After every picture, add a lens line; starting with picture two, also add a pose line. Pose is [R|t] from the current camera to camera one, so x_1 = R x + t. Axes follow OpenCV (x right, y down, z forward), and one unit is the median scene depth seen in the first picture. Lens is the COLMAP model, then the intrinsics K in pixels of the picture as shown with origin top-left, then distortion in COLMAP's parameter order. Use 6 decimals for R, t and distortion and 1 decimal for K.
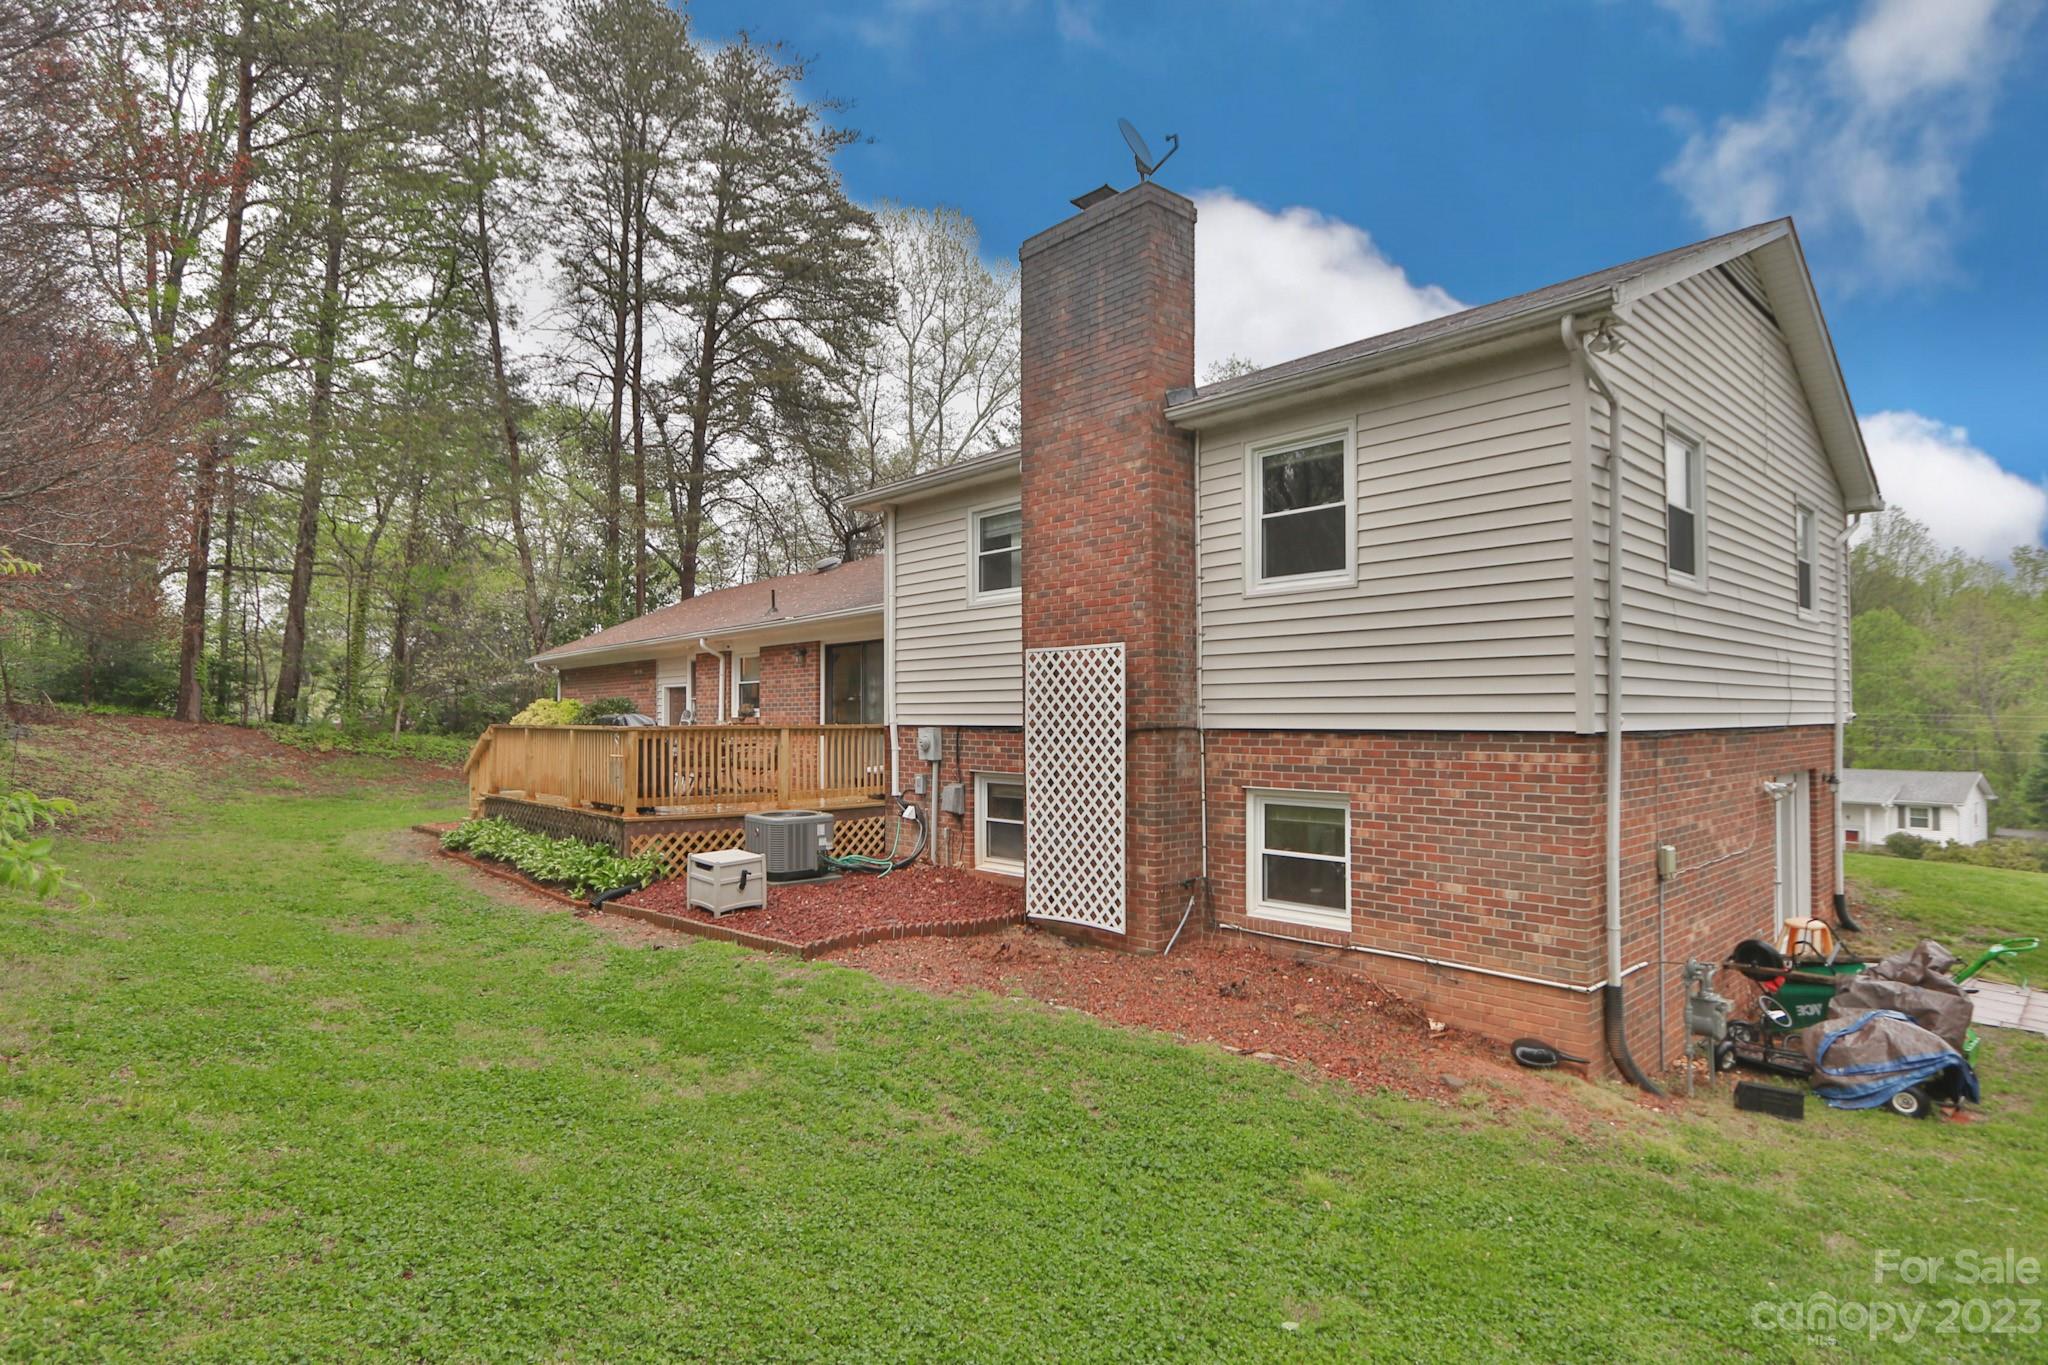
lens RADIAL K [[1052.4, 0, 1024.9], [0, 1052.4, 701.8], [0, 0, 1]] dist [-0.019303, 0.001501]
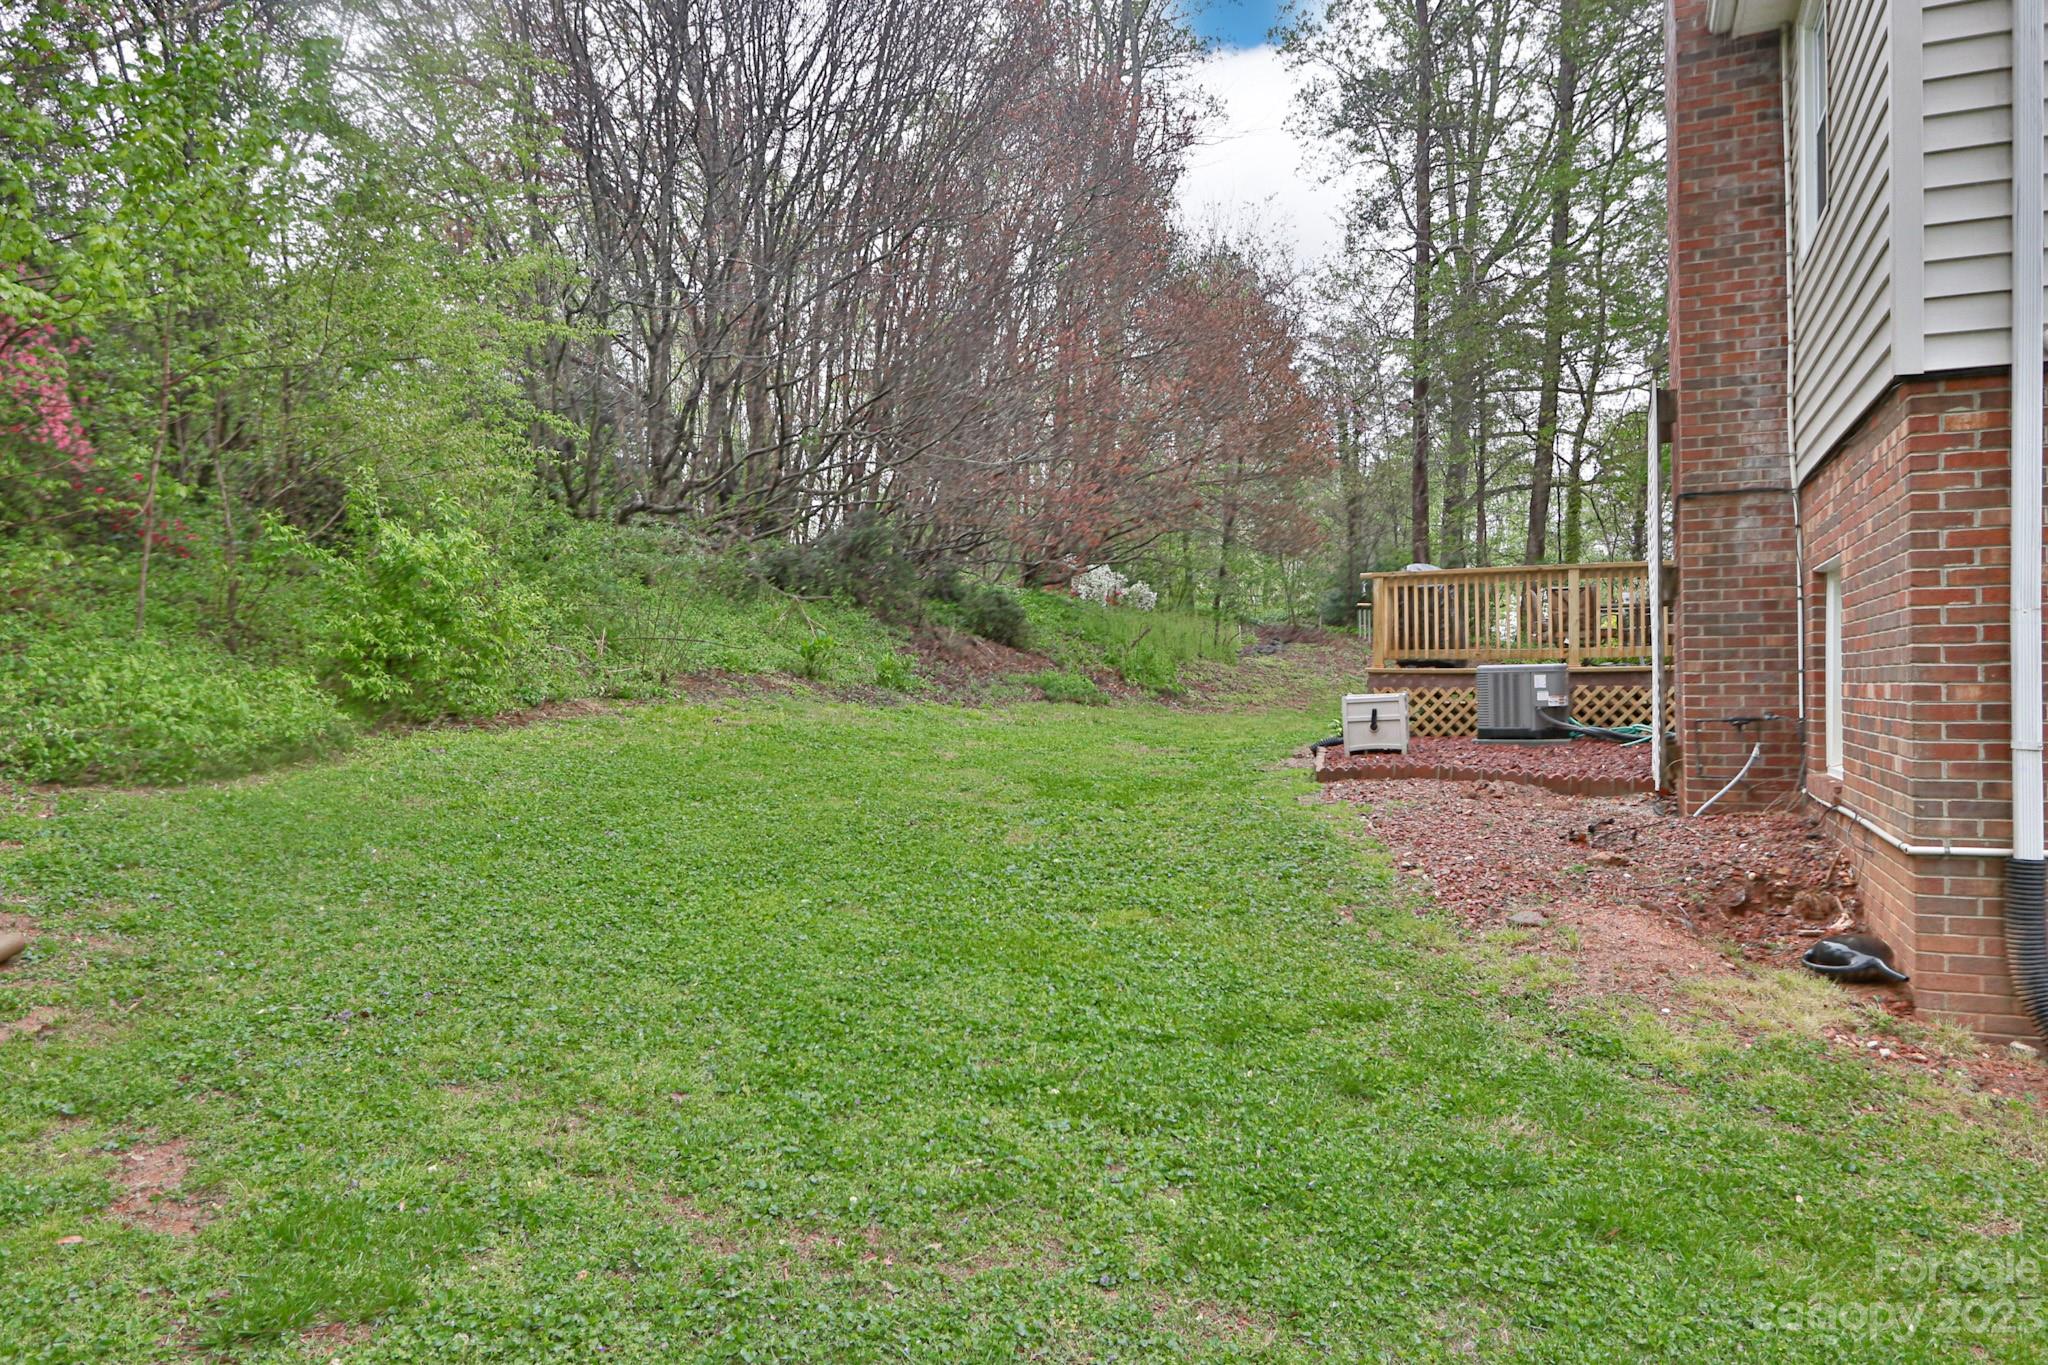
lens RADIAL K [[1457.4, 0, 1024.0], [0, 1457.4, 682.5], [0, 0, 1]] dist [0.006923, 0.002230]
pose [[0.428271, -0.008700, -0.903608, 0.662981], [0.025014, 0.999685, 0.002231, 0.111868], [0.903304, -0.023558, 0.428354, 0.159730]]
